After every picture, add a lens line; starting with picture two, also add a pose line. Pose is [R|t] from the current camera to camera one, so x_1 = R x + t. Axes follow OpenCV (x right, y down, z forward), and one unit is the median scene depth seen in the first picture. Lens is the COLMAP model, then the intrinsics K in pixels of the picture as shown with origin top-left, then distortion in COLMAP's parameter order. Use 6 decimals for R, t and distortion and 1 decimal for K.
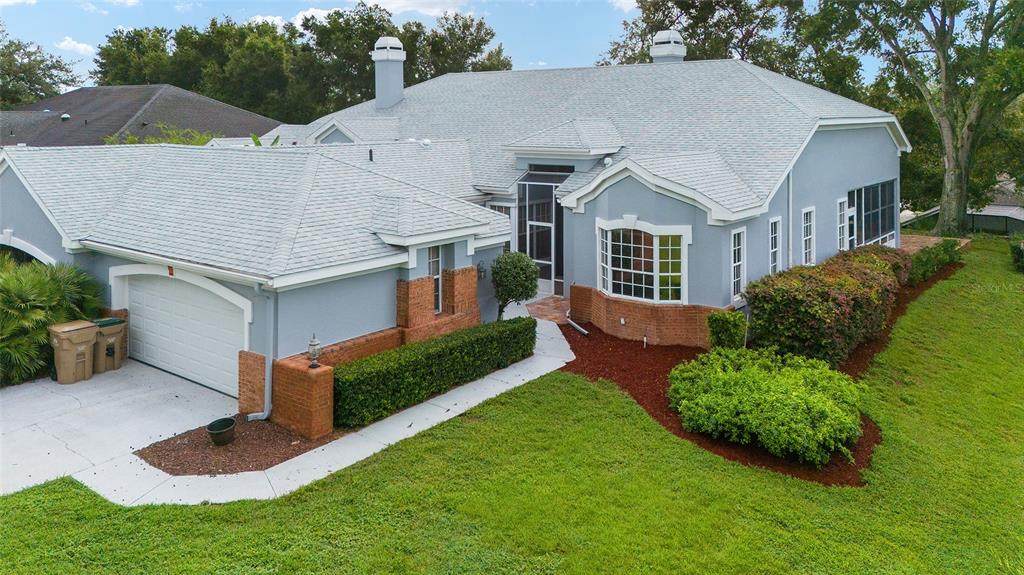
lens RADIAL K [[786.7, 0, 513.6], [0, 786.7, 114.1], [0, 0, 1]] dist [0.008759, 0.002335]
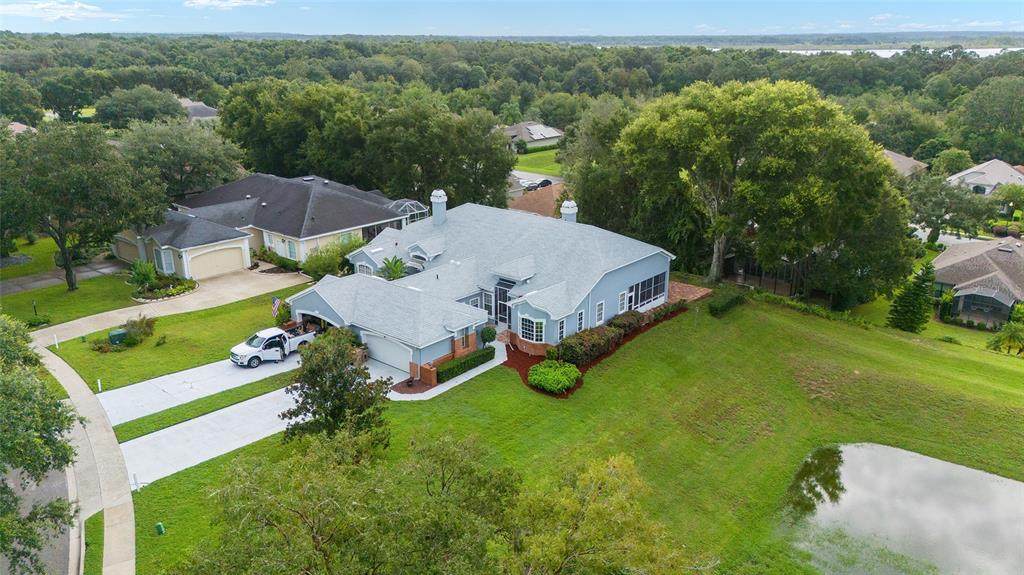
lens RADIAL K [[749.8, 0, 518.7], [0, 749.8, 288.4], [0, 0, 1]] dist [0.028746, -0.006278]
pose [[0.999583, 0.013162, -0.025716, 0.192263], [-0.004278, 0.947799, 0.318841, -0.897166], [0.028570, -0.318598, 0.947459, -1.719010]]
